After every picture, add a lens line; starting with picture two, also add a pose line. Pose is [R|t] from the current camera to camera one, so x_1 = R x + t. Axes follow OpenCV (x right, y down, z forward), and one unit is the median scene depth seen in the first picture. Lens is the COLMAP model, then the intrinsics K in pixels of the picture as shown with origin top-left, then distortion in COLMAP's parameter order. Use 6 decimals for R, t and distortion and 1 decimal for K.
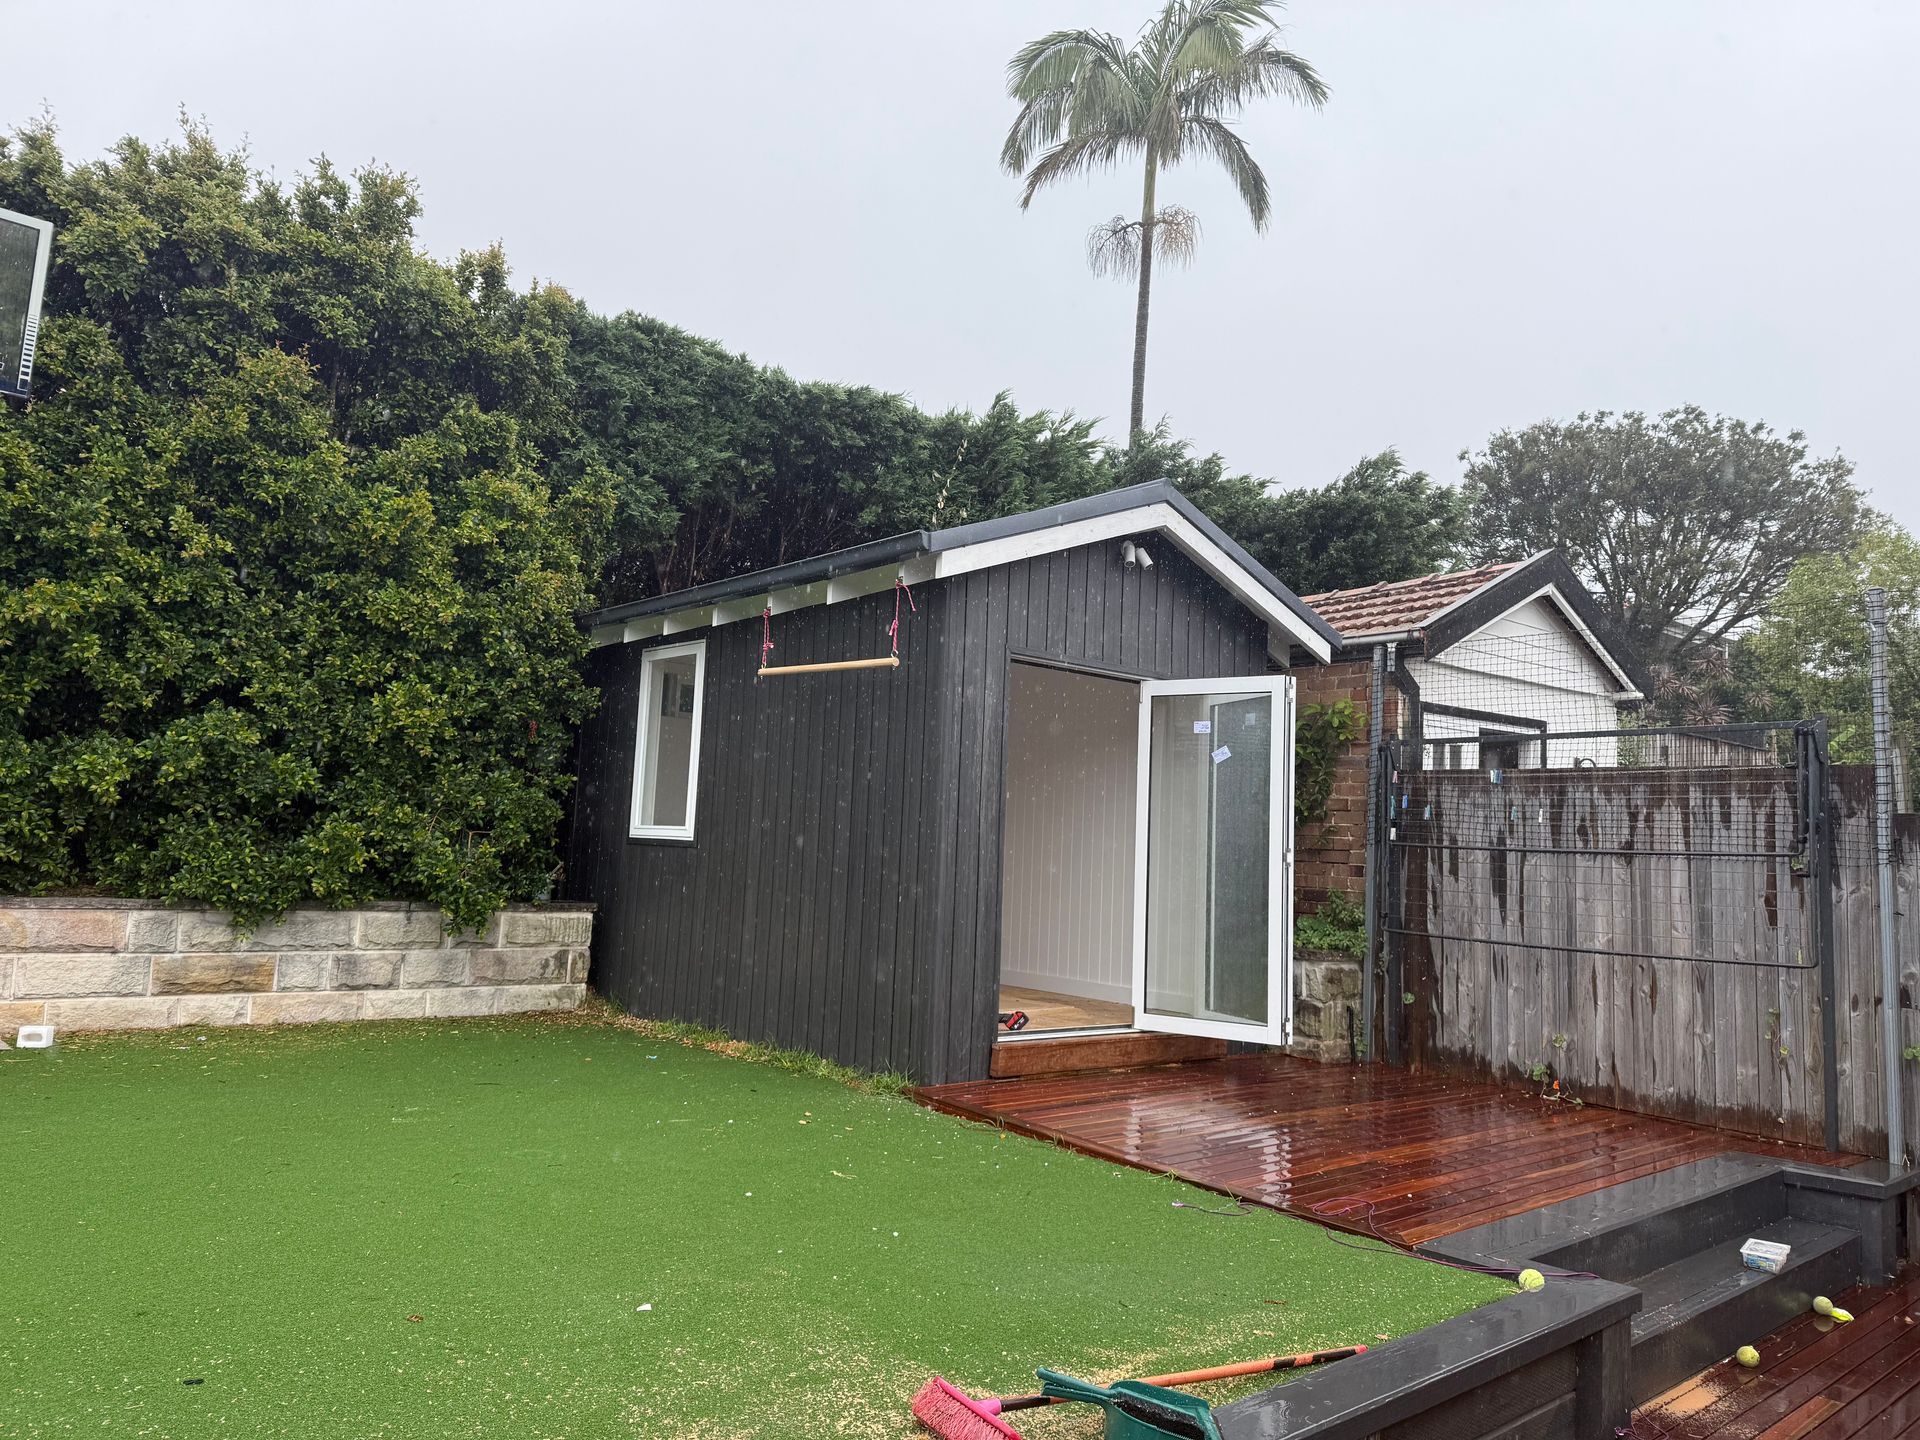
lens RADIAL K [[1328.8, 0, 957.5], [0, 1328.8, 711.5], [0, 0, 1]] dist [-0.003738, -0.015264]
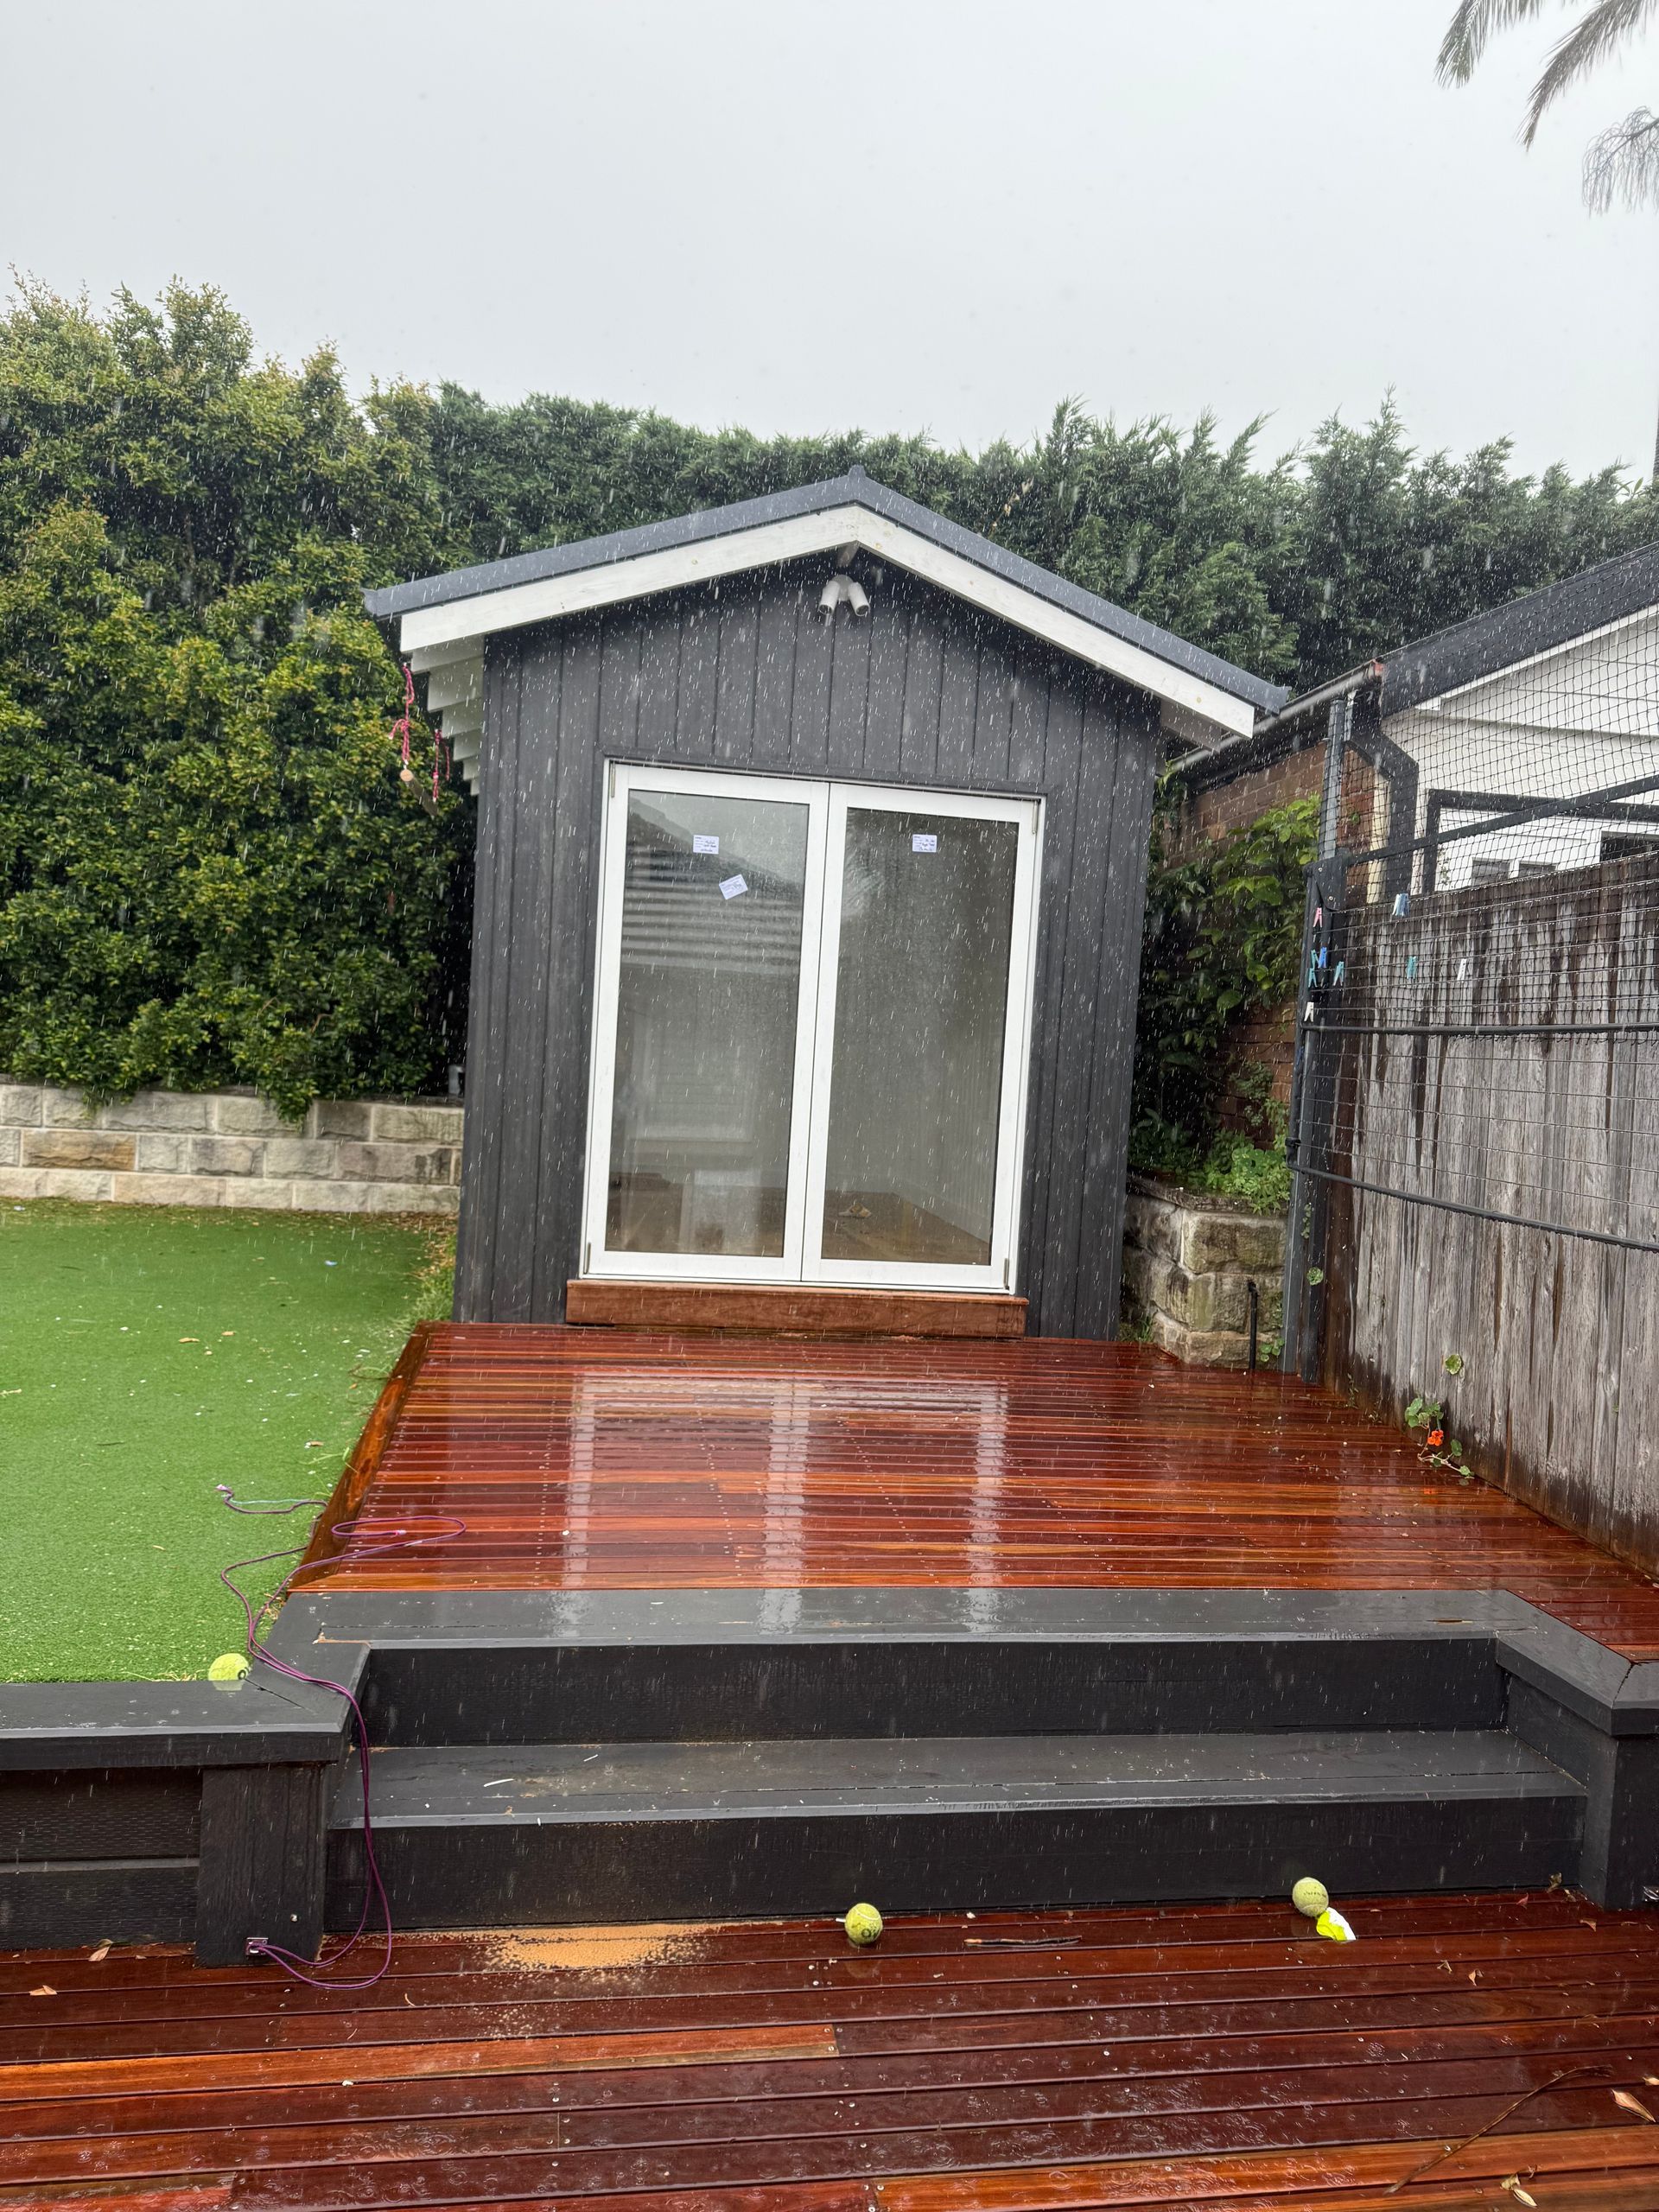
lens RADIAL K [[1530.9, 0, 829.8], [0, 1530.9, 1117.0], [0, 0, 1]] dist [-0.003738, -0.015264]
pose [[0.848410, 0.031575, -0.528397, 0.526464], [0.033743, 0.992963, 0.113514, 0.055250], [0.528263, -0.114136, 0.841375, 0.299046]]
